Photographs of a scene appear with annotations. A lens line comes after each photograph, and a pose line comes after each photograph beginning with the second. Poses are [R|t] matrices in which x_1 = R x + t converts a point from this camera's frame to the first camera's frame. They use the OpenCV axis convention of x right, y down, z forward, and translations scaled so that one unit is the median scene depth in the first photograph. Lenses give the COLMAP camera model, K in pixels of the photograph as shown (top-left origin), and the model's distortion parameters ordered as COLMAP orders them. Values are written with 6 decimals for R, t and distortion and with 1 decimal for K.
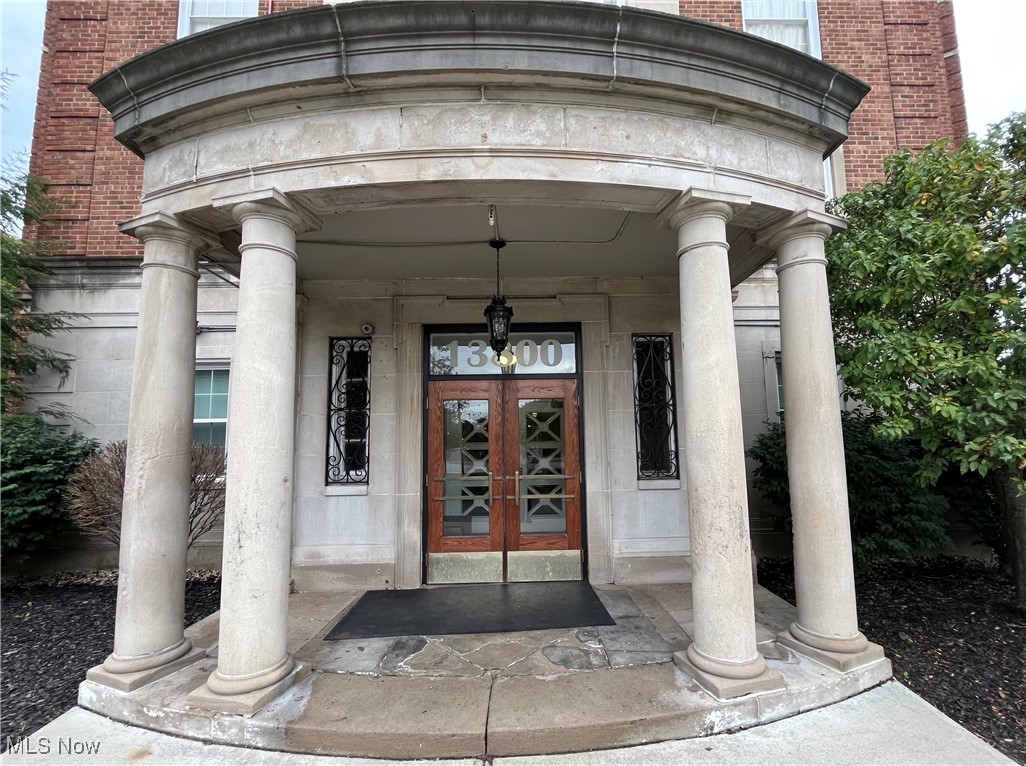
lens RADIAL K [[420.9, 0, 513.0], [0, 420.9, 383.0], [0, 0, 1]] dist [-0.000885, -0.000139]
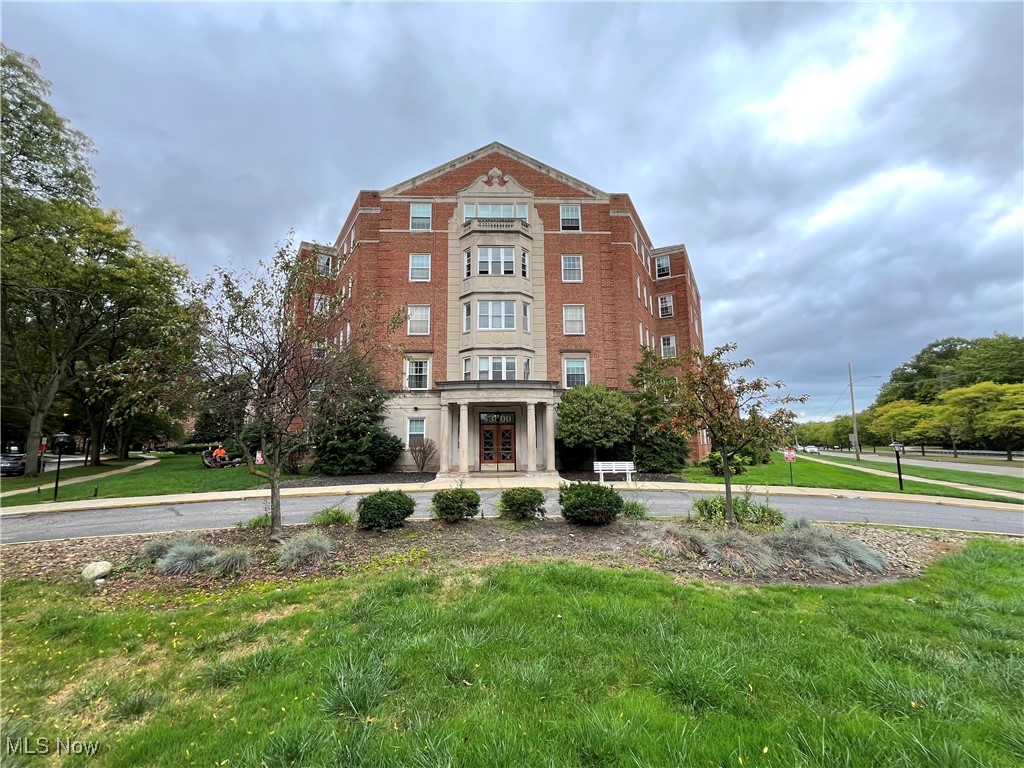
lens RADIAL K [[420.1, 0, 512.0], [0, 420.1, 384.0], [0, 0, 1]] dist [-0.000885, -0.000139]
pose [[0.998310, 0.011809, 0.056892, -0.131352], [-0.012025, 0.999922, 0.003457, -0.463679], [-0.056847, -0.004135, 0.998374, -3.457689]]
